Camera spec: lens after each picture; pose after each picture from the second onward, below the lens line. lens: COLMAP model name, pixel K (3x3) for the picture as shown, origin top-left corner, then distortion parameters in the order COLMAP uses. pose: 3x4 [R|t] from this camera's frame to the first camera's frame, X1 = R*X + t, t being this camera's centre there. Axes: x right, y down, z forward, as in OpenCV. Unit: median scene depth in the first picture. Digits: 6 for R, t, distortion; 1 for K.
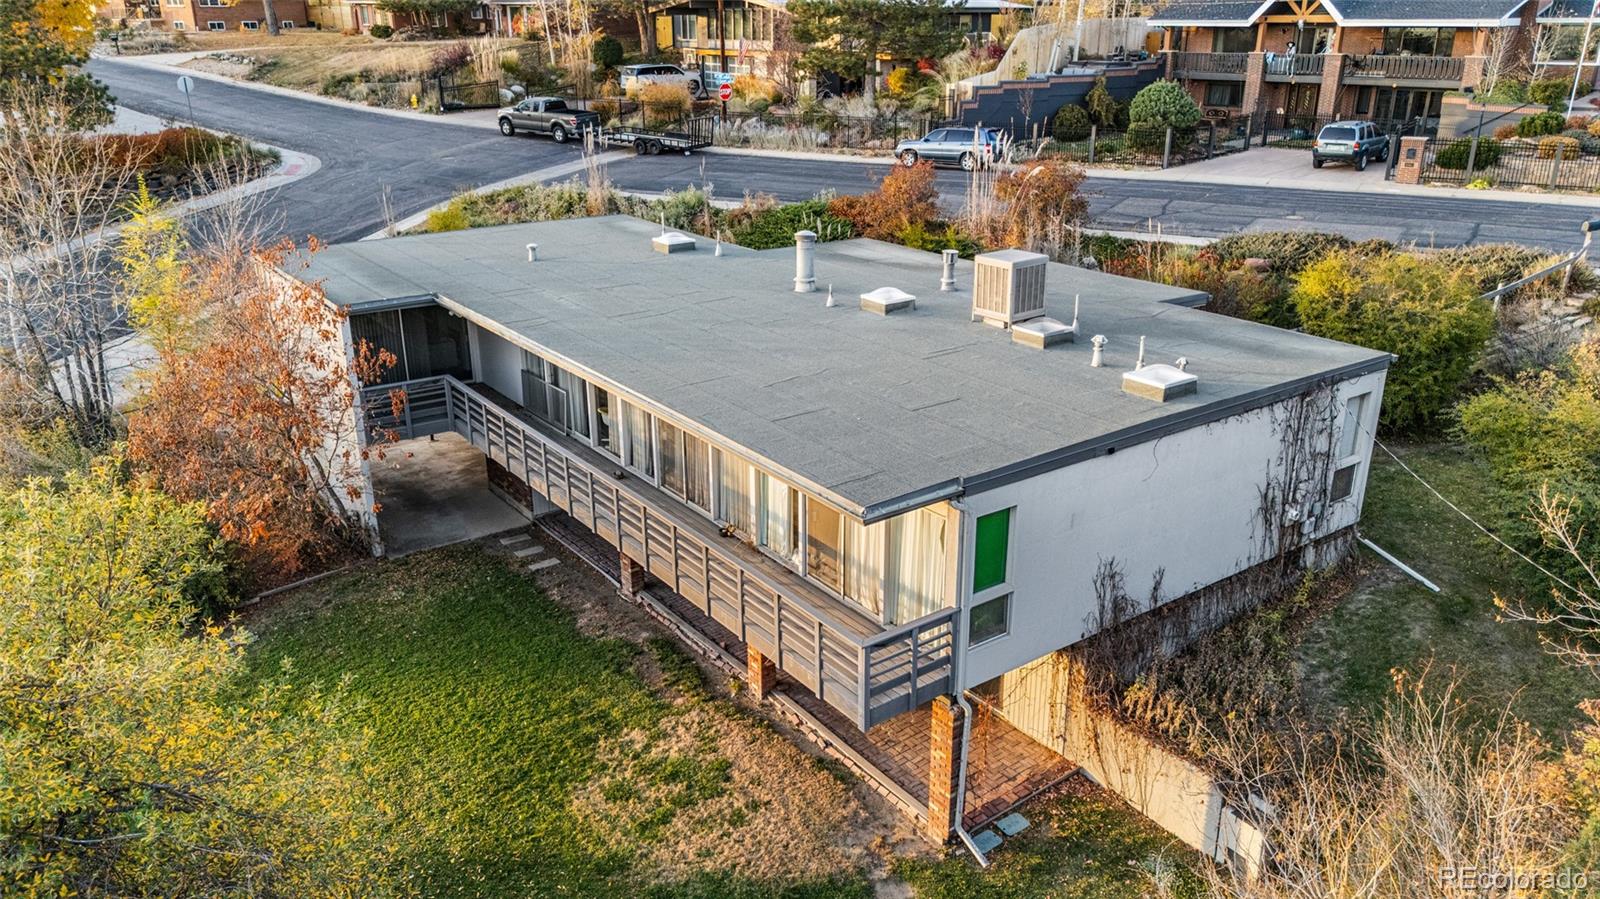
lens RADIAL K [[1168.7, 0, 800.0], [0, 1168.7, 449.5], [0, 0, 1]] dist [0.075781, -0.078913]
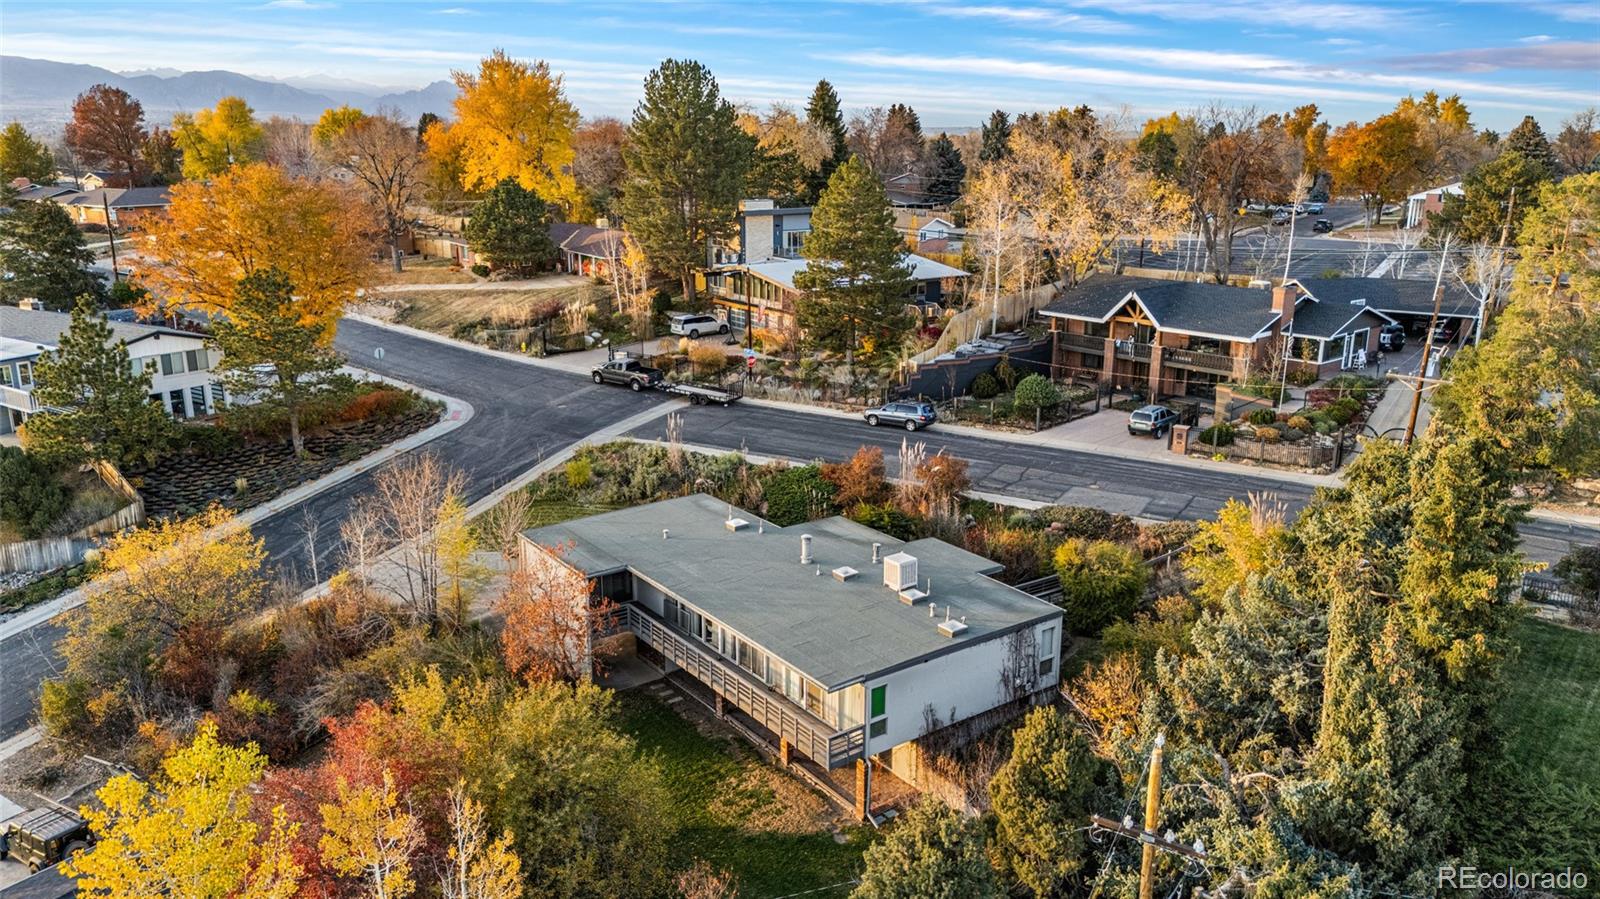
lens RADIAL K [[1163.2, 0, 800.0], [0, 1163.2, 449.5], [0, 0, 1]] dist [0.097485, -0.001216]
pose [[0.999997, 0.001902, 0.001337, -0.009684], [-0.001775, 0.996005, -0.089283, -0.152104], [-0.001501, 0.089280, 0.996005, -1.041359]]
